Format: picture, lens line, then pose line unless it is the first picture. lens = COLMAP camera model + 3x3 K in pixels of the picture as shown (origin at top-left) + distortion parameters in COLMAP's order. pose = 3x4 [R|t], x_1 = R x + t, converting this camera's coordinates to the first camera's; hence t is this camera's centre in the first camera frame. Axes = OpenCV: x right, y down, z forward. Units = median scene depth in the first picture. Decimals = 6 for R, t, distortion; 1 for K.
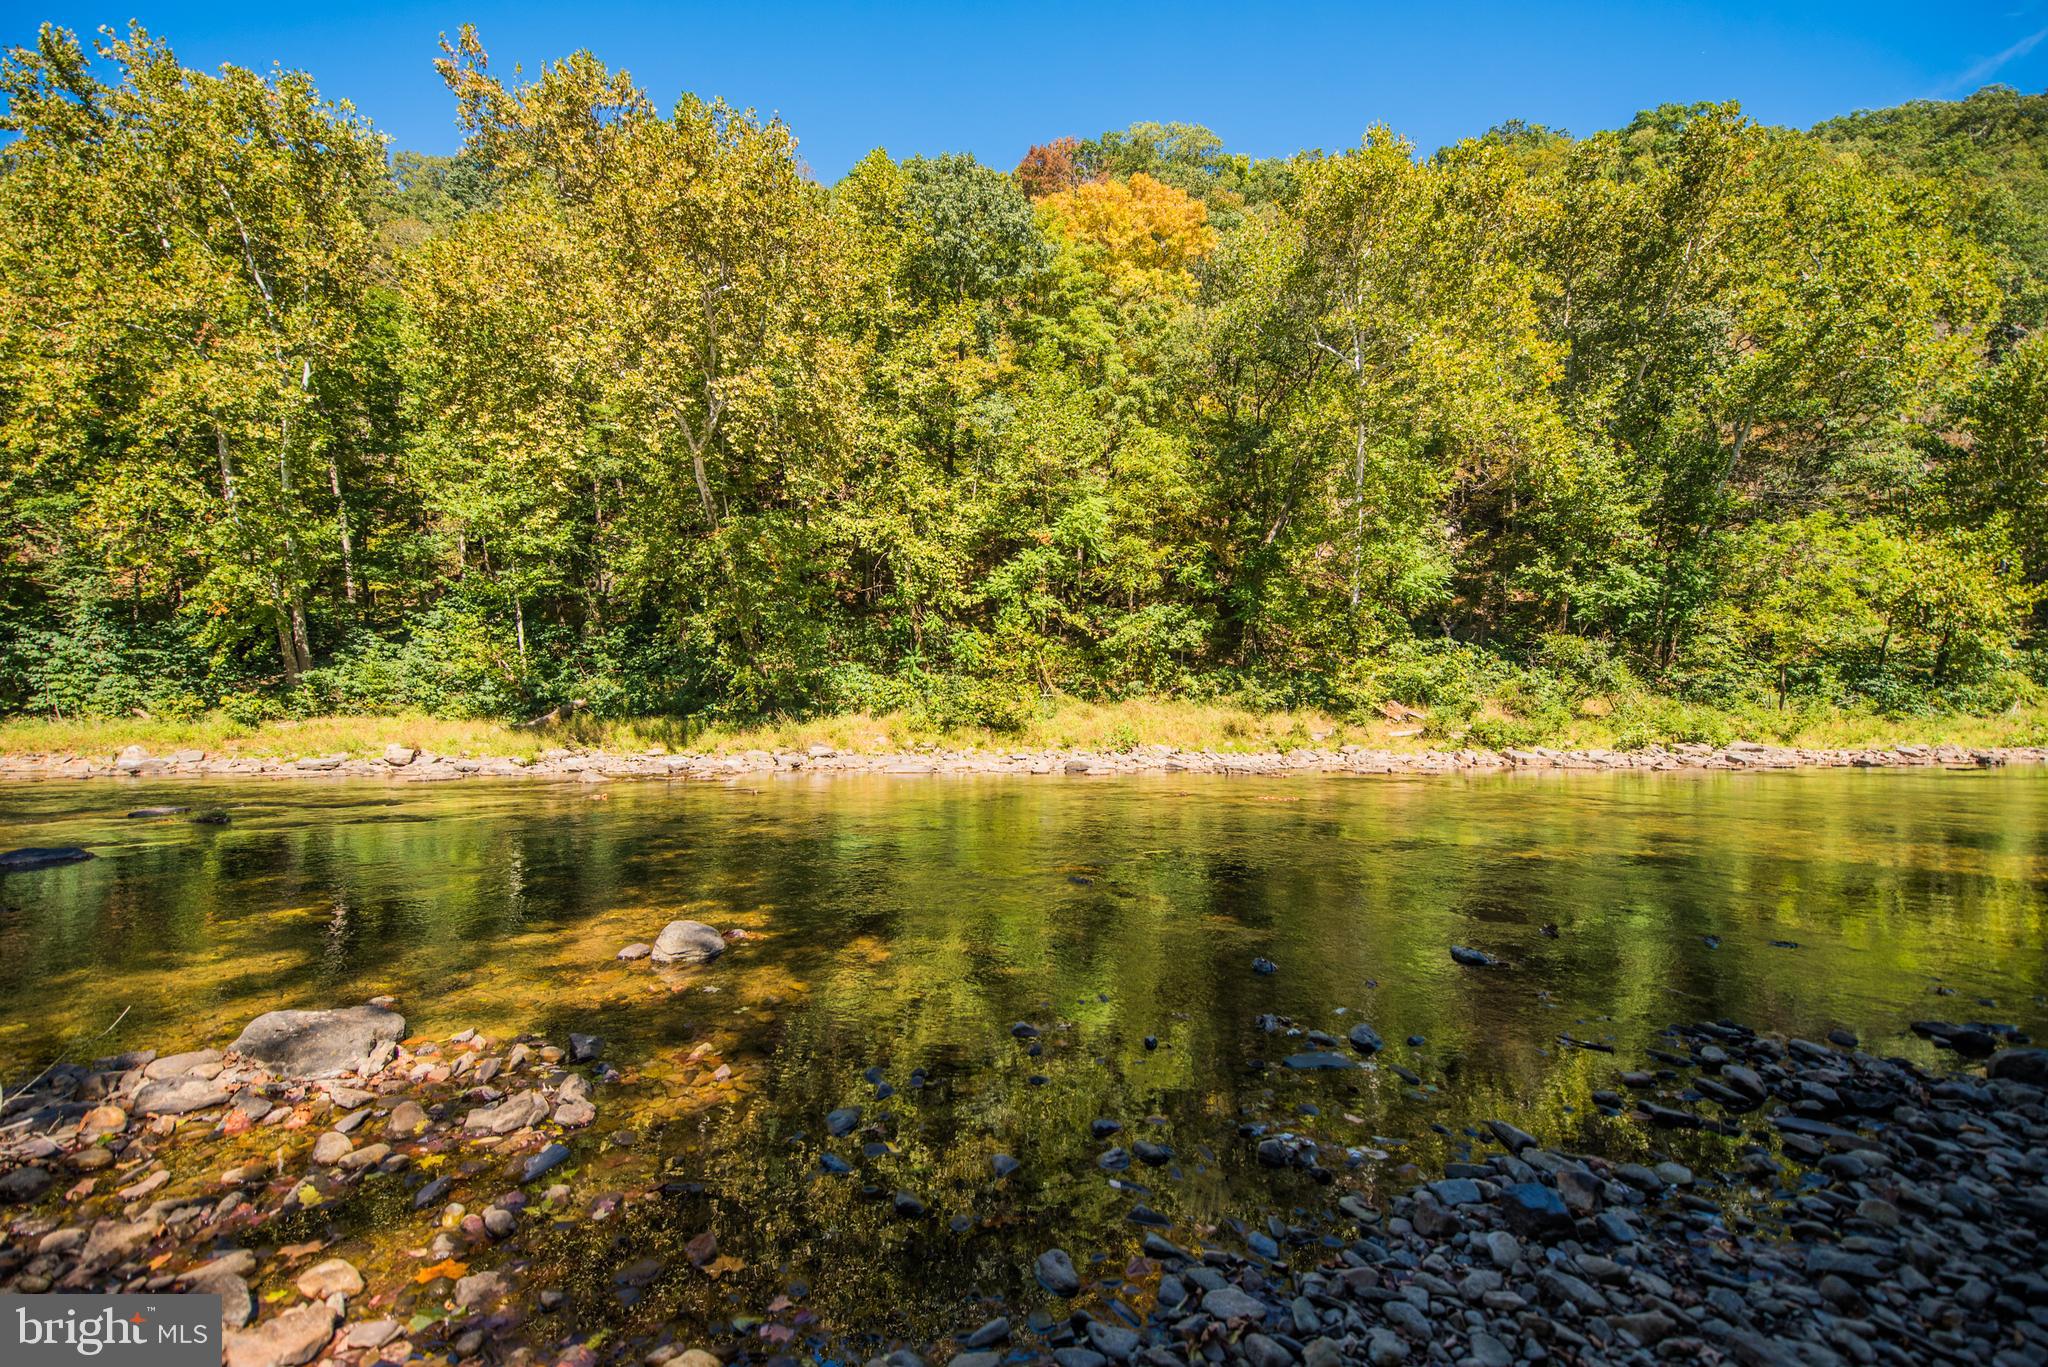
lens RADIAL K [[840.4, 0, 1024.0], [0, 840.4, 683.5], [0, 0, 1]] dist [-0.018539, -0.001027]
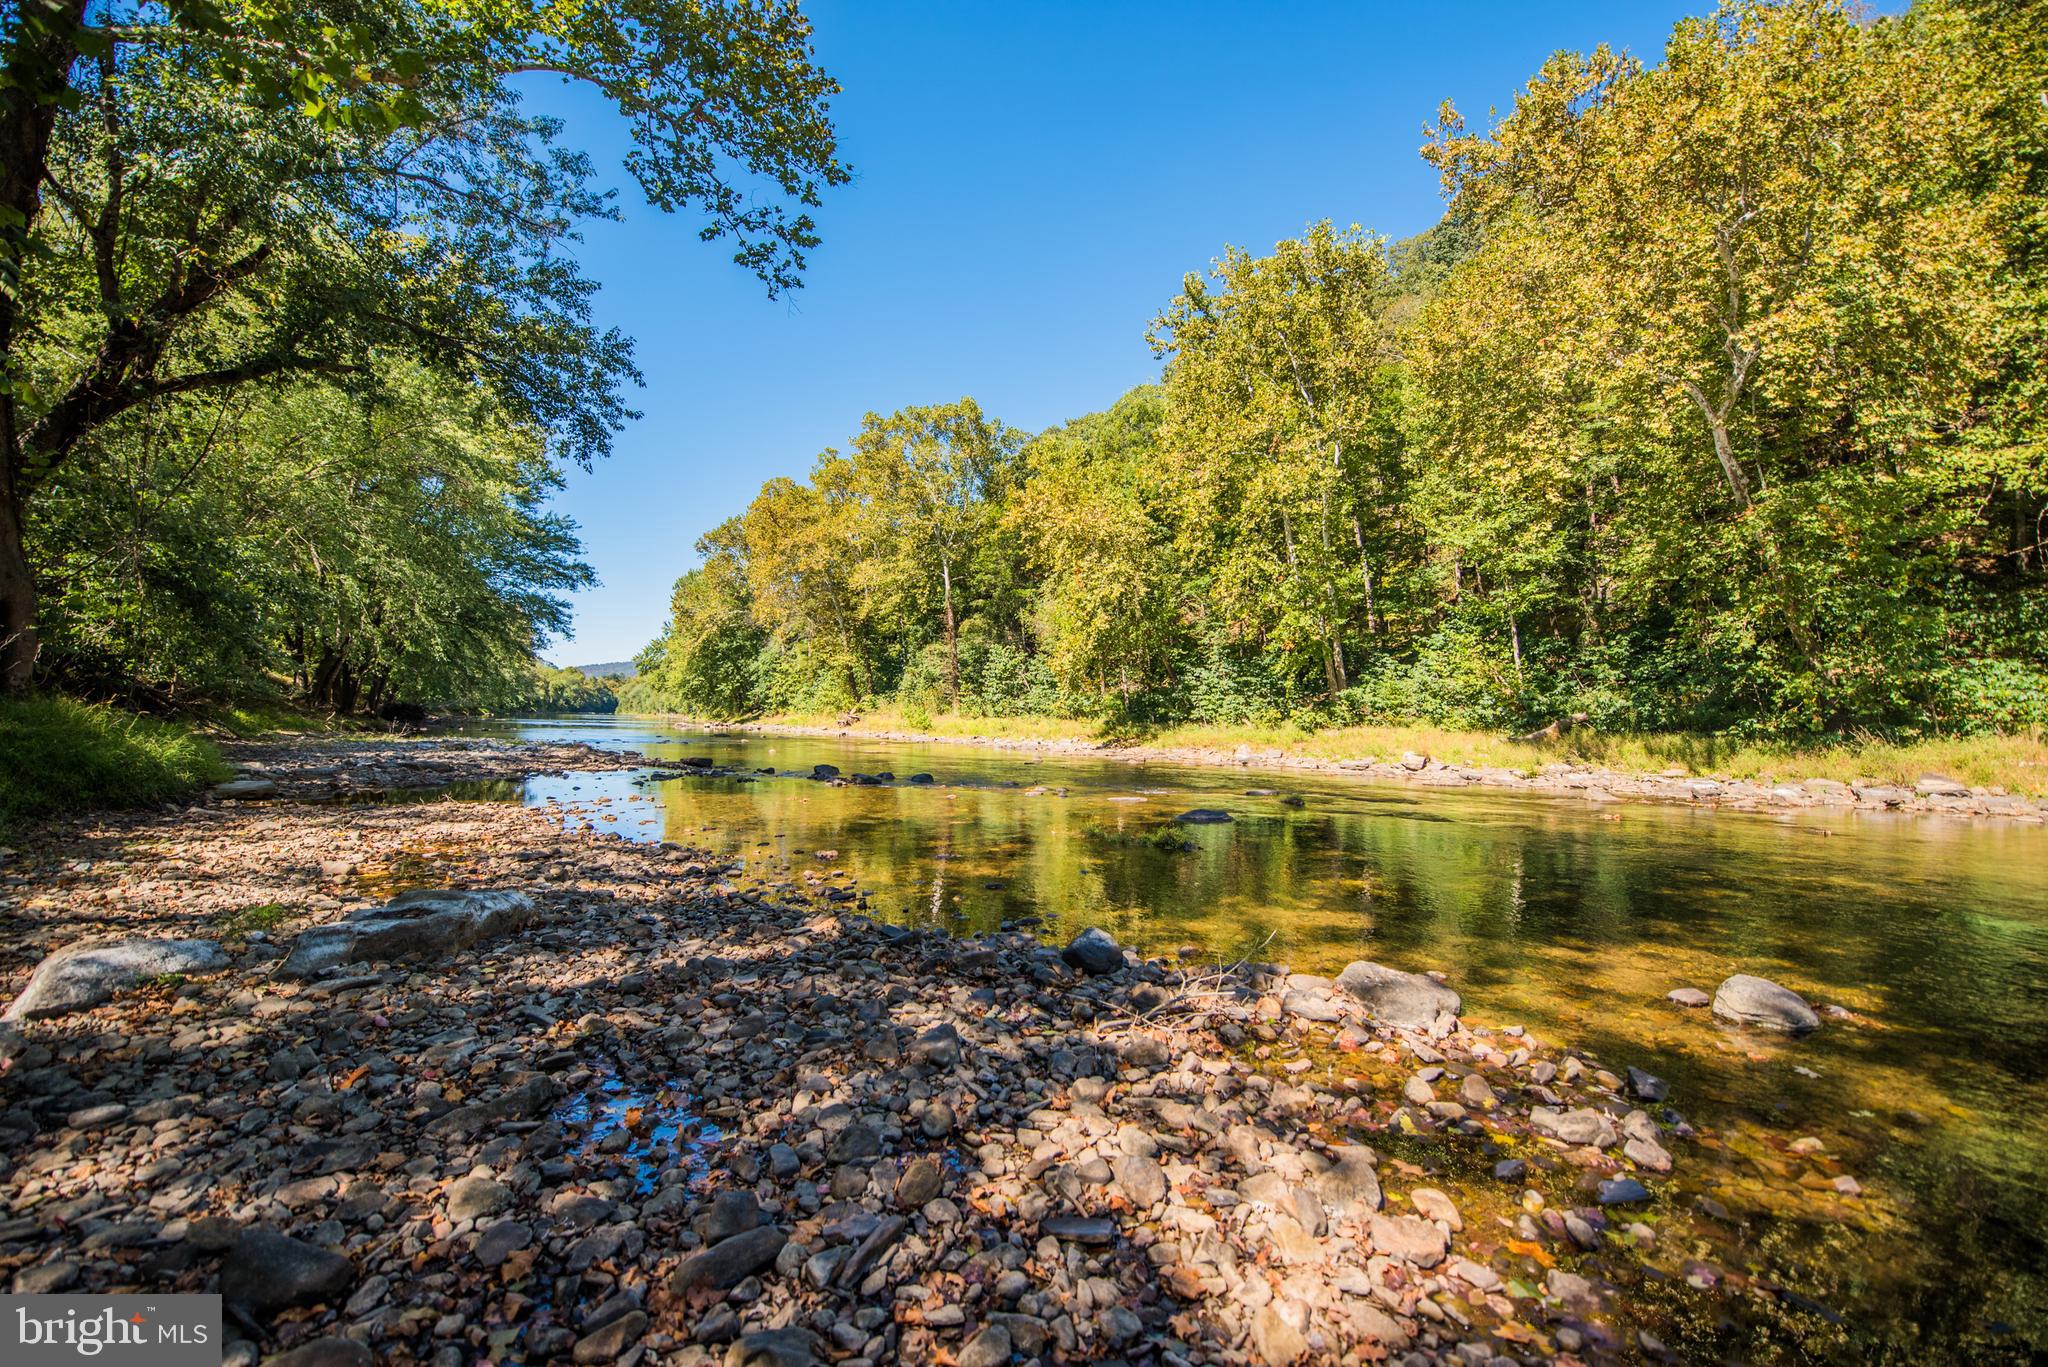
lens RADIAL K [[815.8, 0, 1020.5], [0, 815.8, 682.5], [0, 0, 1]] dist [-0.012287, -0.003438]
pose [[0.469711, -0.029965, -0.882312, -0.011286], [0.013367, 0.999551, -0.026831, 0.000154], [0.882719, 0.000809, 0.469901, -0.009326]]
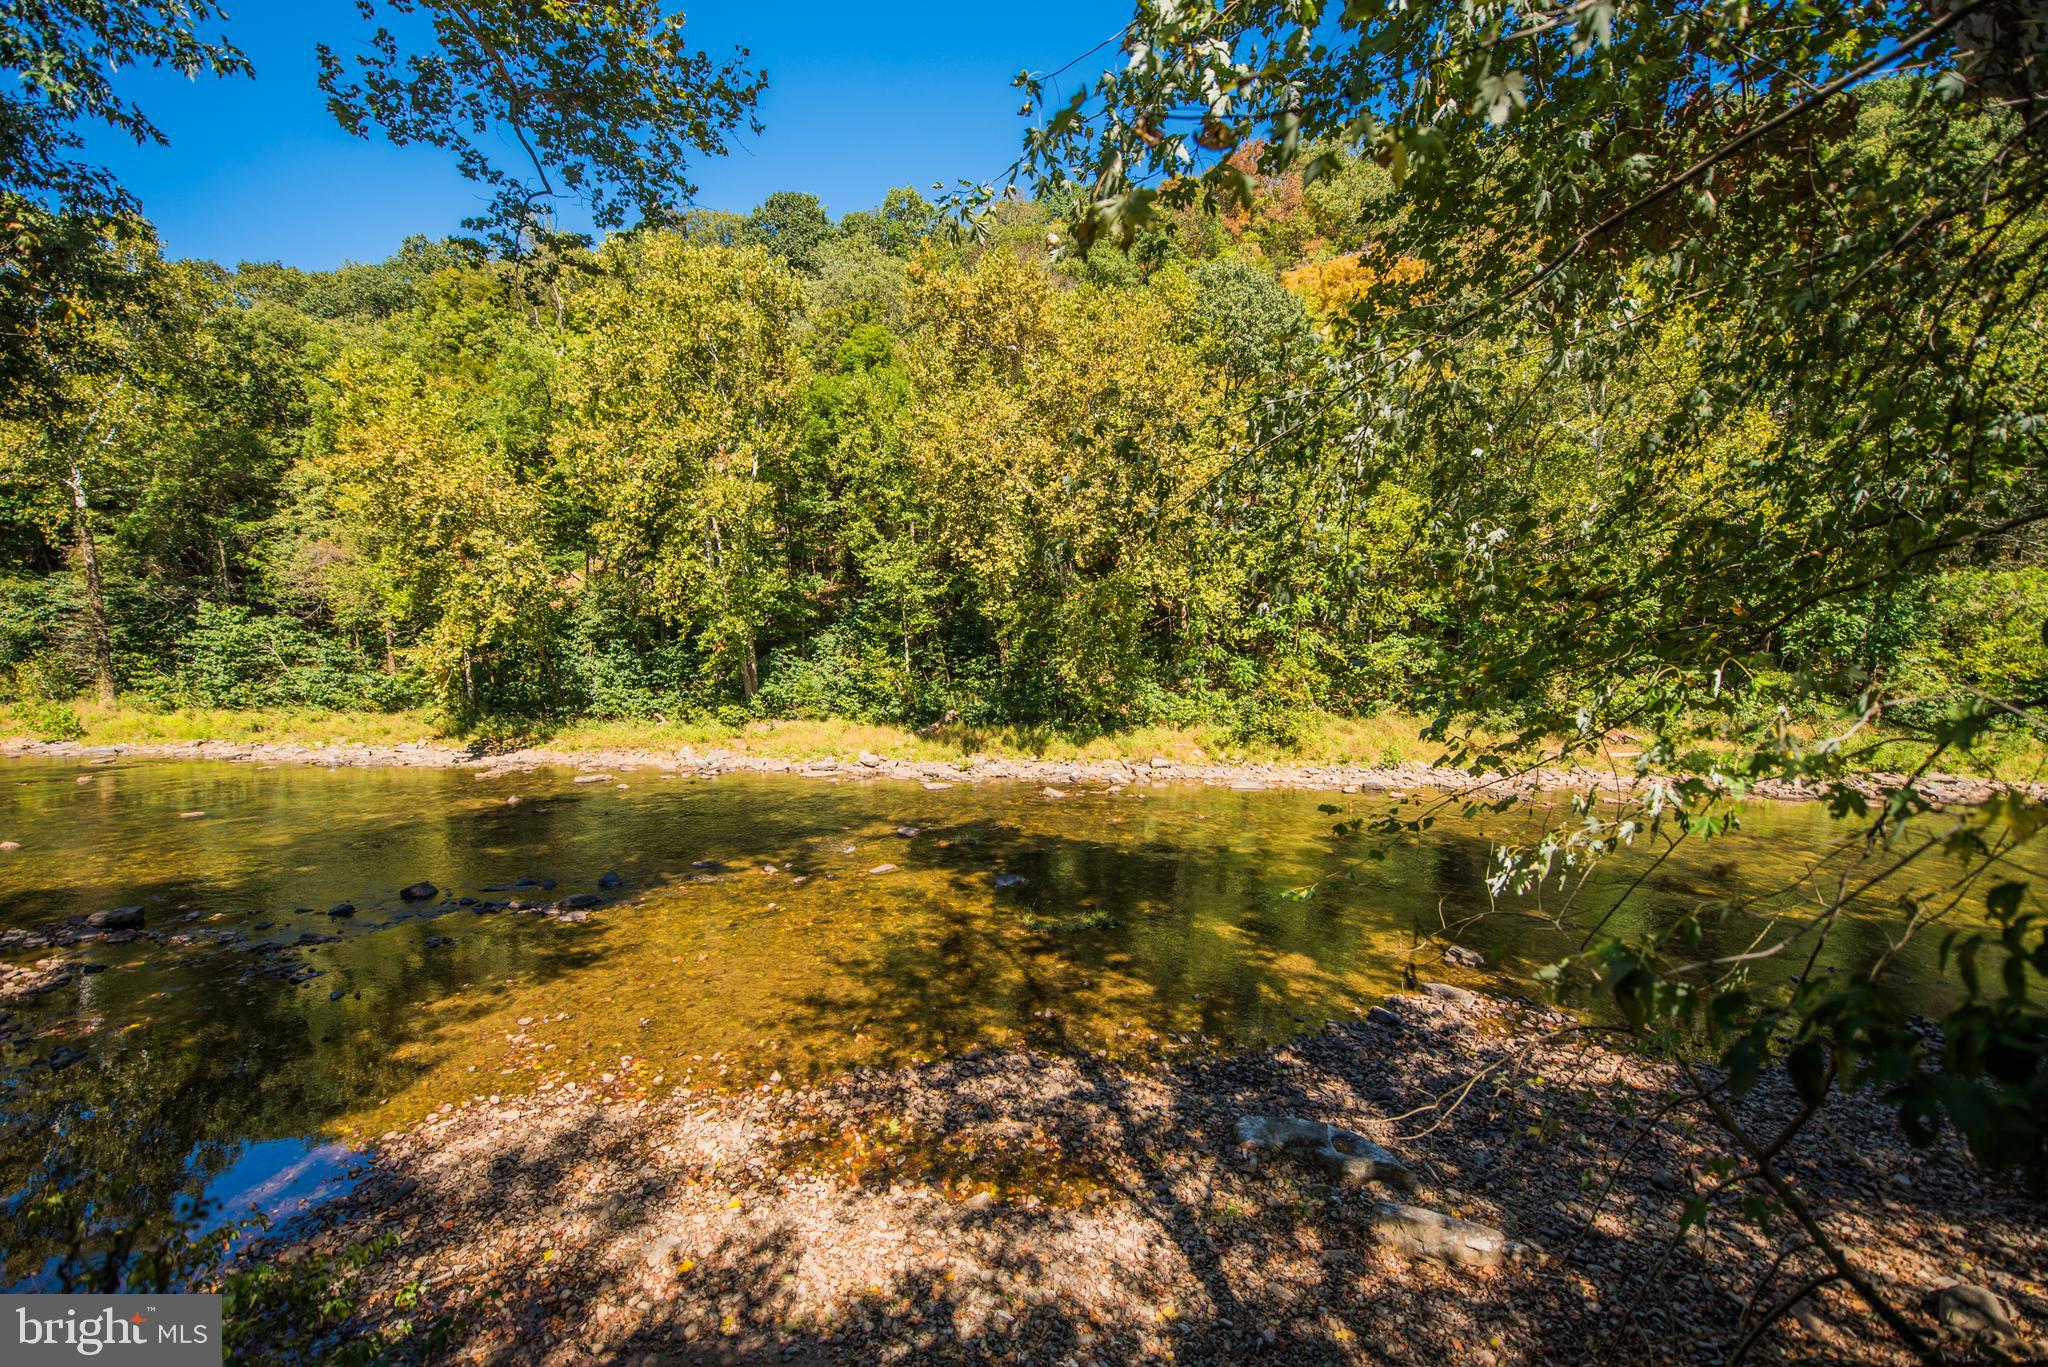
lens RADIAL K [[815.8, 0, 1020.5], [0, 815.8, 682.5], [0, 0, 1]] dist [-0.012287, -0.003438]
pose [[0.987940, 0.016477, -0.153960, -0.248004], [-0.006902, 0.998020, 0.062520, -0.120459], [0.154685, -0.060704, 0.986097, -0.300959]]
